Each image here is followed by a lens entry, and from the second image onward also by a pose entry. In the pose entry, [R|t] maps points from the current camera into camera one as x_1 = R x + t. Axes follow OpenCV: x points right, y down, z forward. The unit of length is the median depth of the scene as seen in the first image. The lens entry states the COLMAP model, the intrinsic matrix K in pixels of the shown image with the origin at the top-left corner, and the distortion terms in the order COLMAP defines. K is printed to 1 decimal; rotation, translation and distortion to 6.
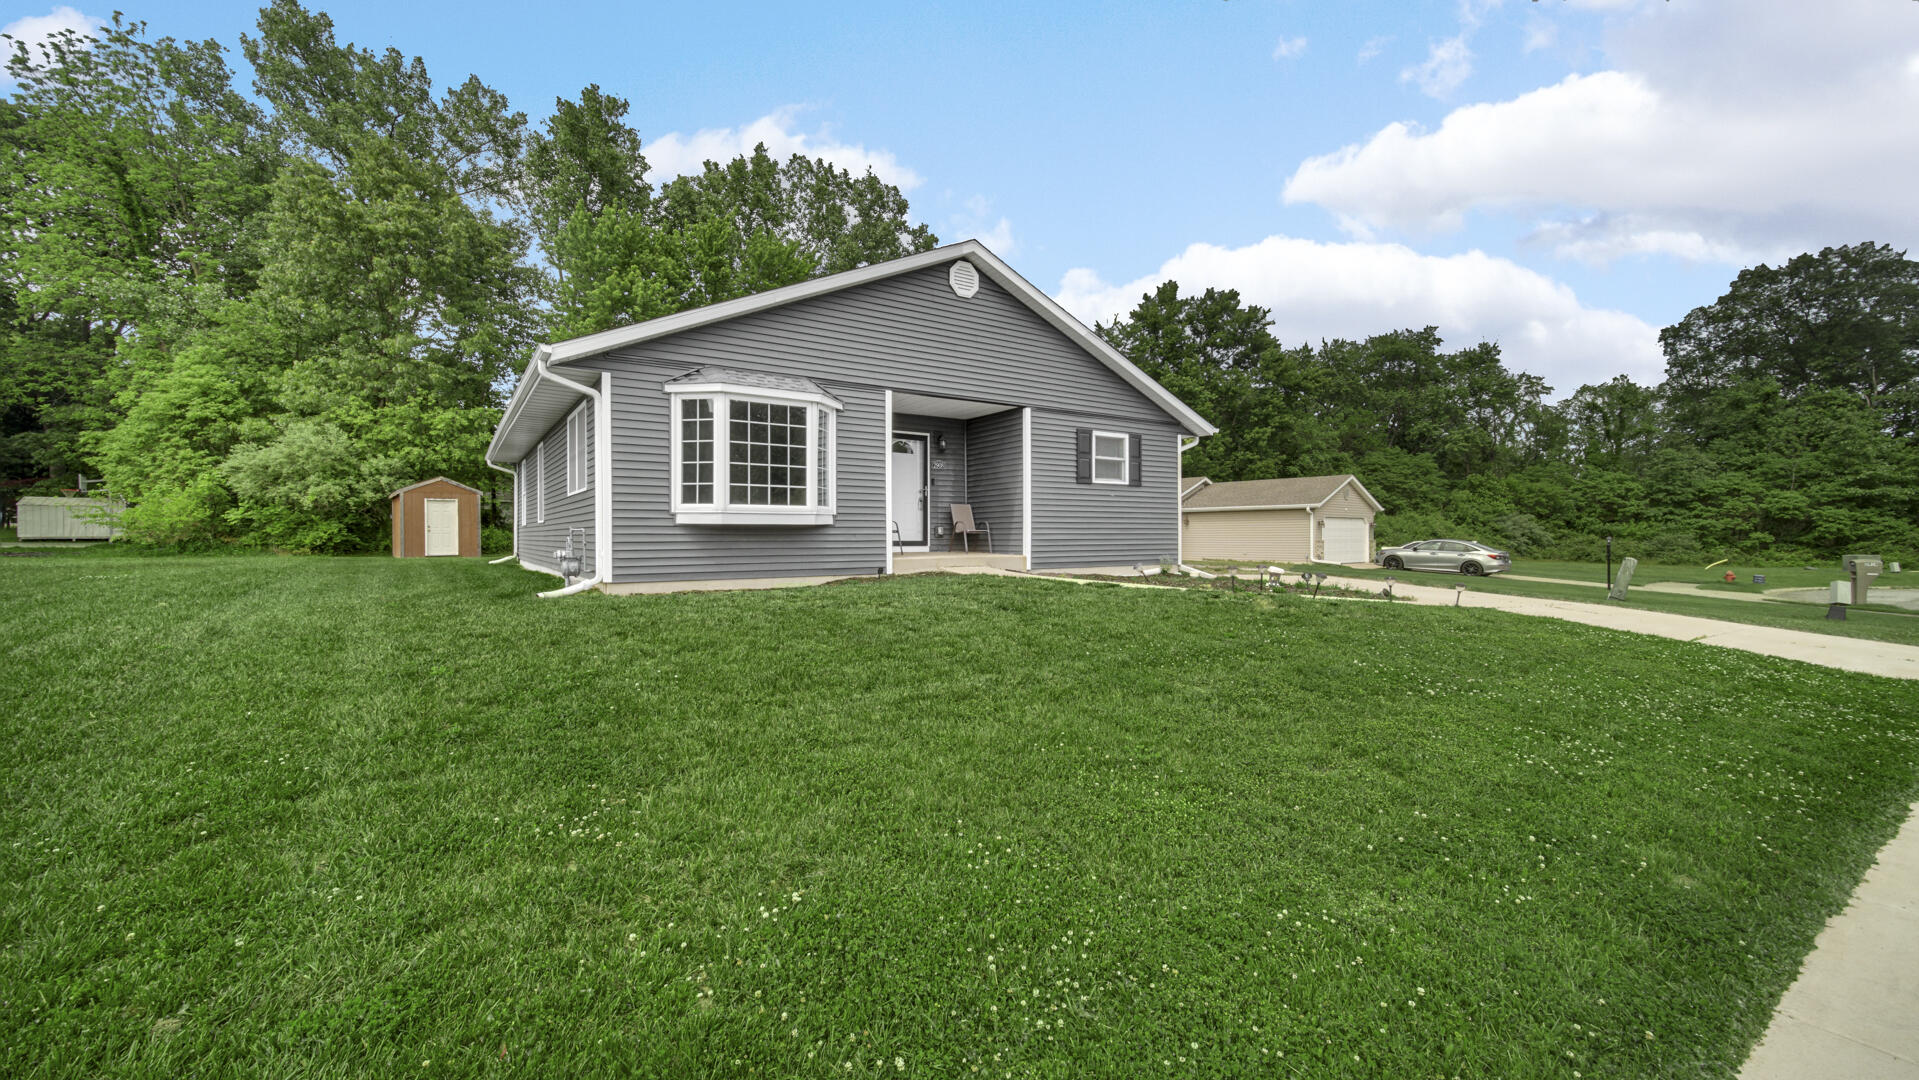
lens RADIAL K [[762.7, 0, 950.4], [0, 762.7, 532.4], [0, 0, 1]] dist [0.000903, -0.000596]
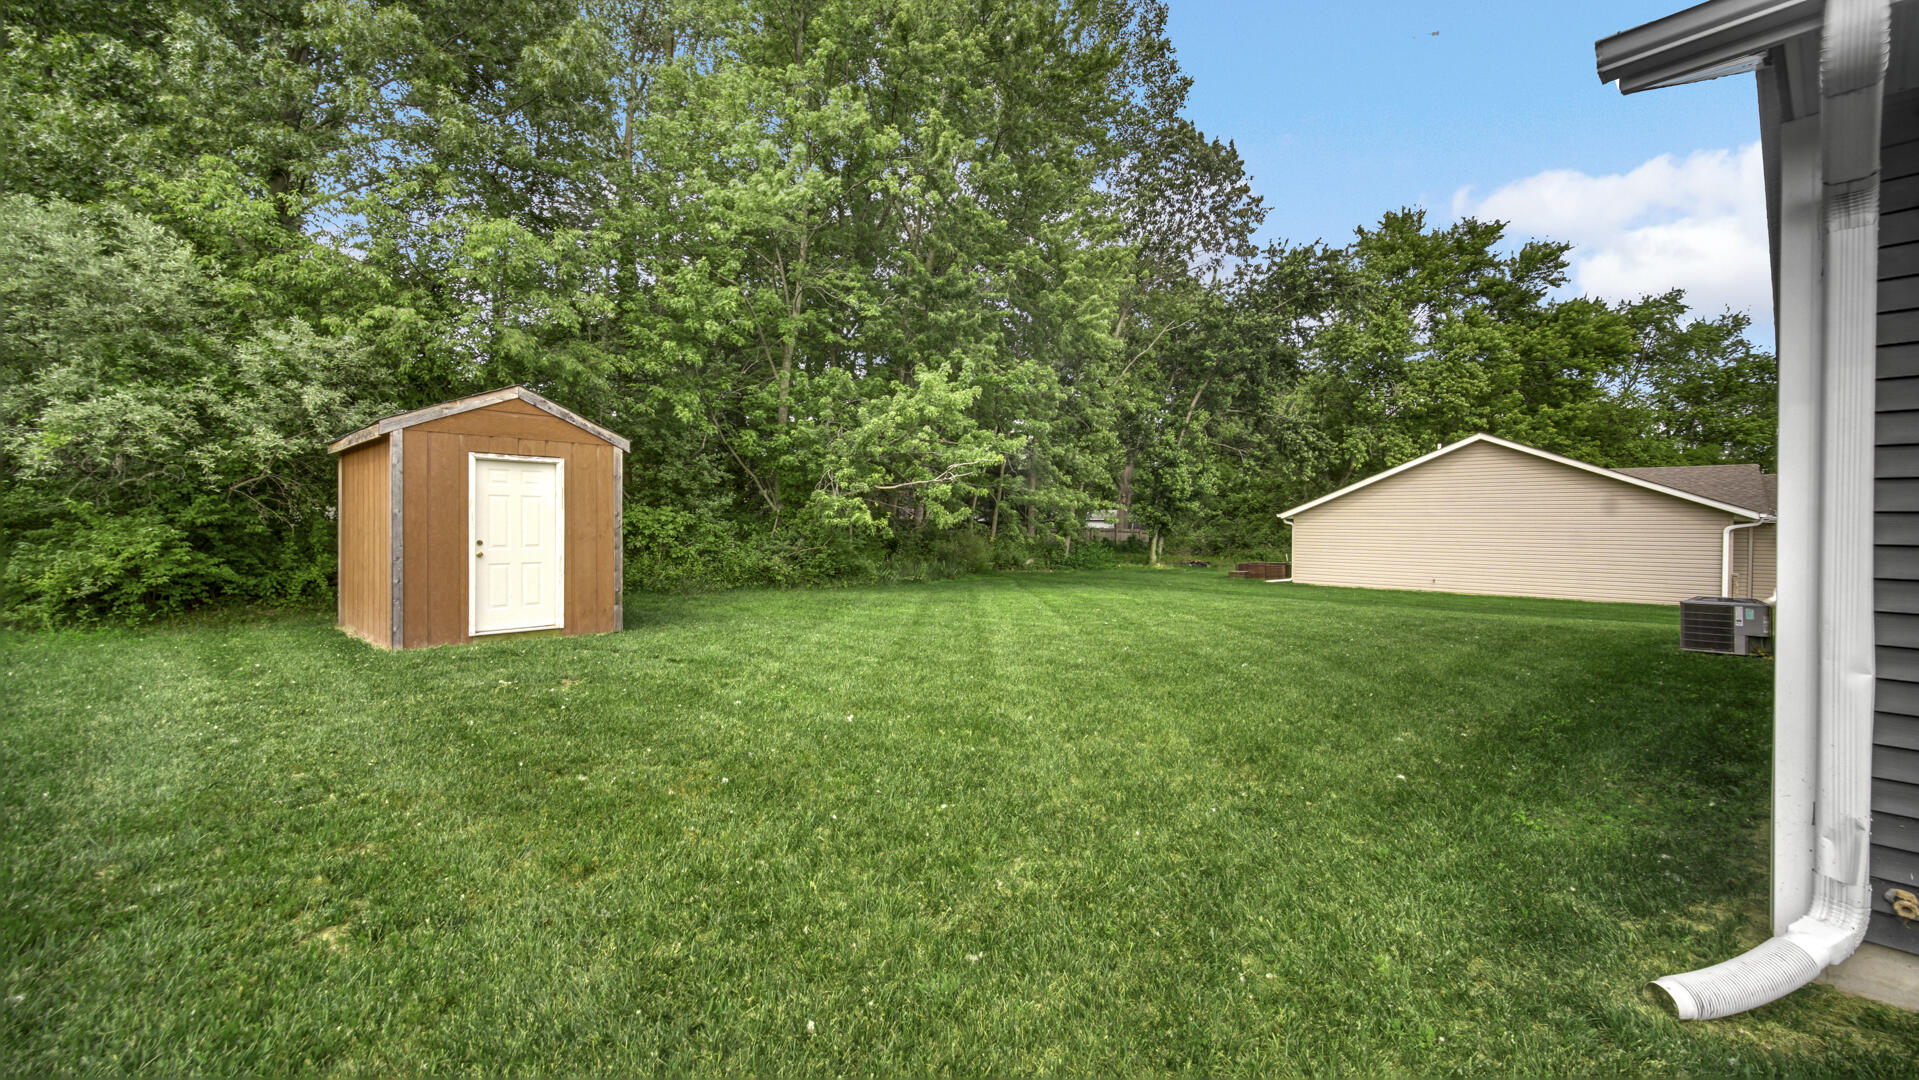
lens RADIAL K [[762.7, 0, 962.6], [0, 762.7, 542.9], [0, 0, 1]] dist [0.000903, -0.000596]
pose [[0.993739, 0.005146, 0.111607, -0.496841], [-0.006233, 0.999937, 0.009386, -0.009242], [-0.111552, -0.010023, 0.993708, 0.635896]]
